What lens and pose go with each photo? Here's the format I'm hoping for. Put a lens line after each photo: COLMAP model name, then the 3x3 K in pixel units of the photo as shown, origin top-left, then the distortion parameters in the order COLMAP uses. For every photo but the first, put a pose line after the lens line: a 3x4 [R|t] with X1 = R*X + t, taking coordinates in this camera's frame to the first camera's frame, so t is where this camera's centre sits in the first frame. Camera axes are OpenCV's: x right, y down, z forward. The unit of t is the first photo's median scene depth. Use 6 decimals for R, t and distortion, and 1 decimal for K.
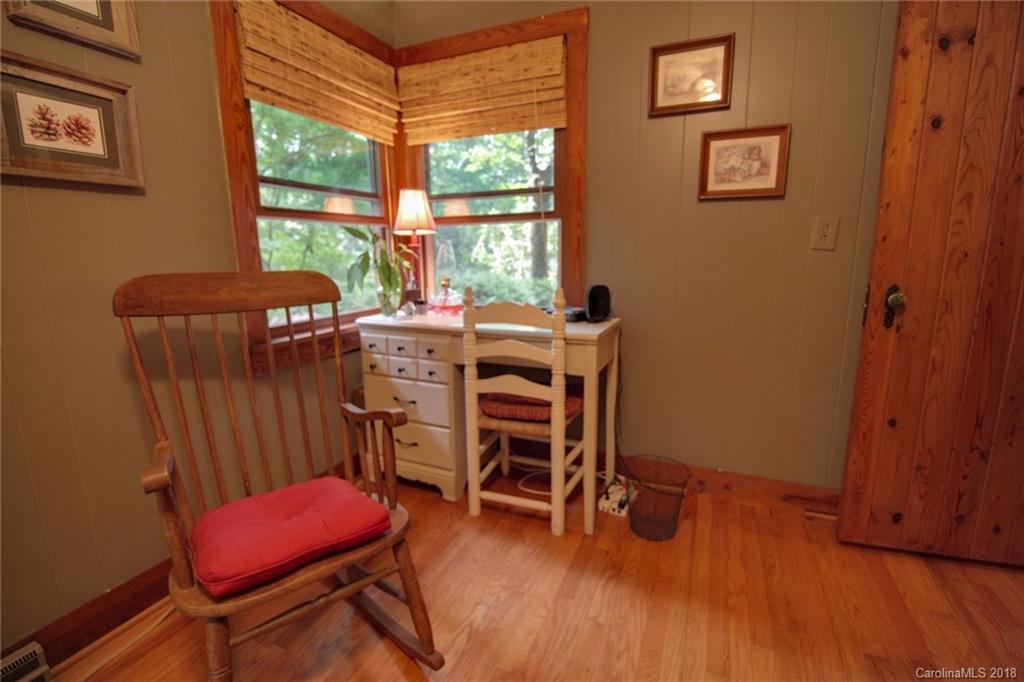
lens RADIAL K [[469.6, 0, 509.8], [0, 469.6, 344.6], [0, 0, 1]] dist [-0.018884, 0.000872]
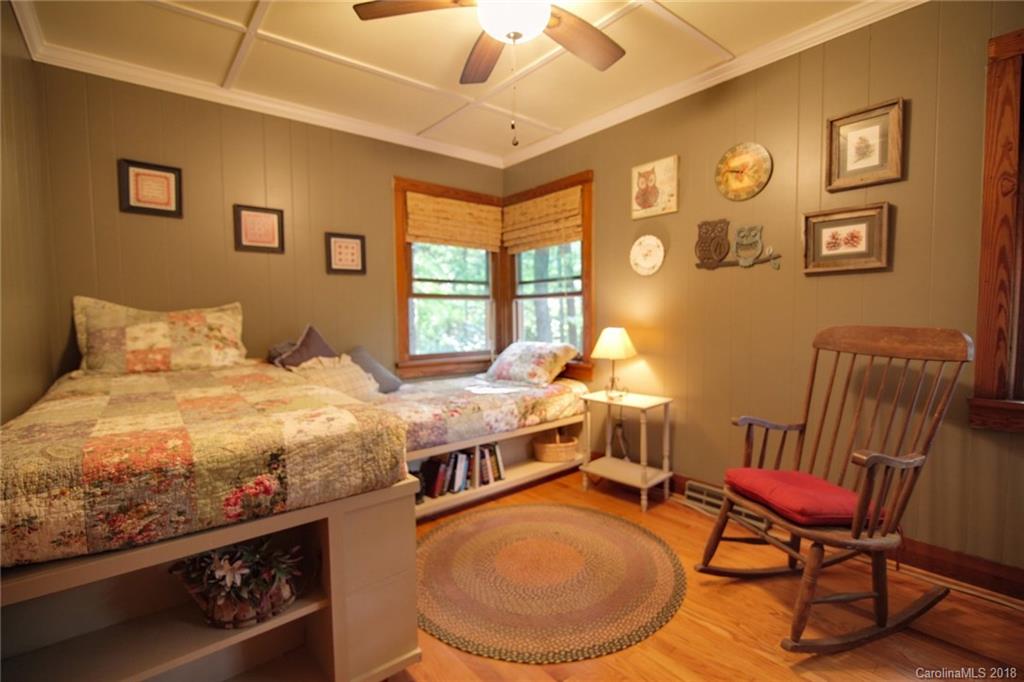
lens RADIAL K [[469.6, 0, 509.8], [0, 469.6, 344.6], [0, 0, 1]] dist [-0.018884, 0.000872]
pose [[-0.453146, 0.073449, -0.888405, 1.054490], [-0.154883, 0.974955, 0.159605, -0.149228], [0.877878, 0.209923, -0.430421, 0.635959]]
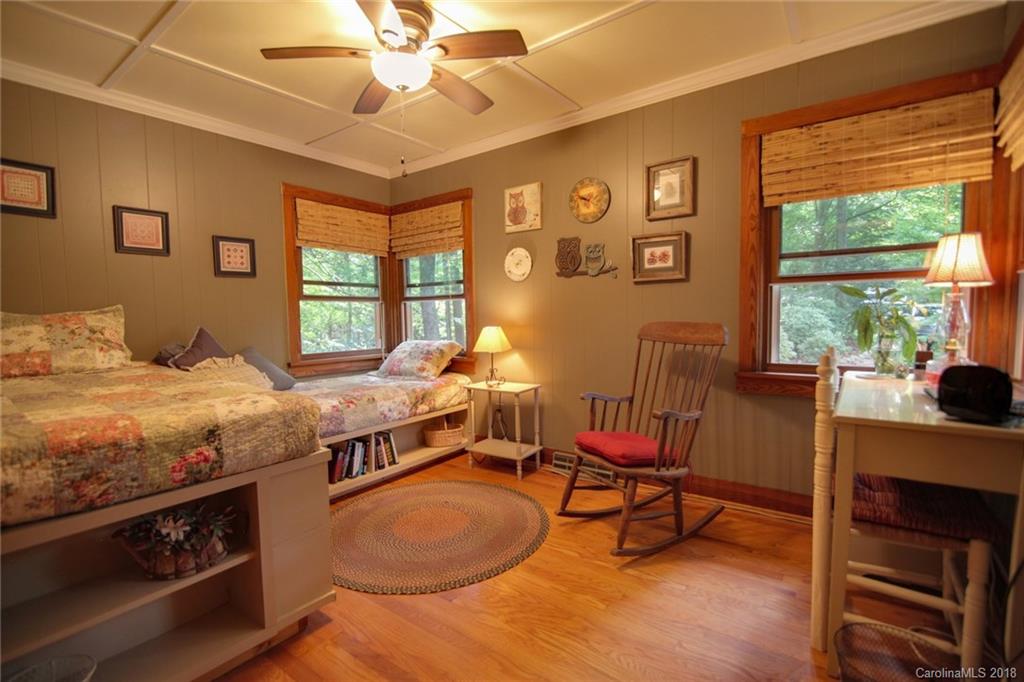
lens RADIAL K [[469.6, 0, 509.8], [0, 469.6, 344.6], [0, 0, 1]] dist [-0.018884, 0.000872]
pose [[-0.228942, 0.078936, -0.970234, 1.341304], [-0.168047, 0.978538, 0.119265, -0.173069], [0.958825, 0.190350, -0.210763, 0.752339]]
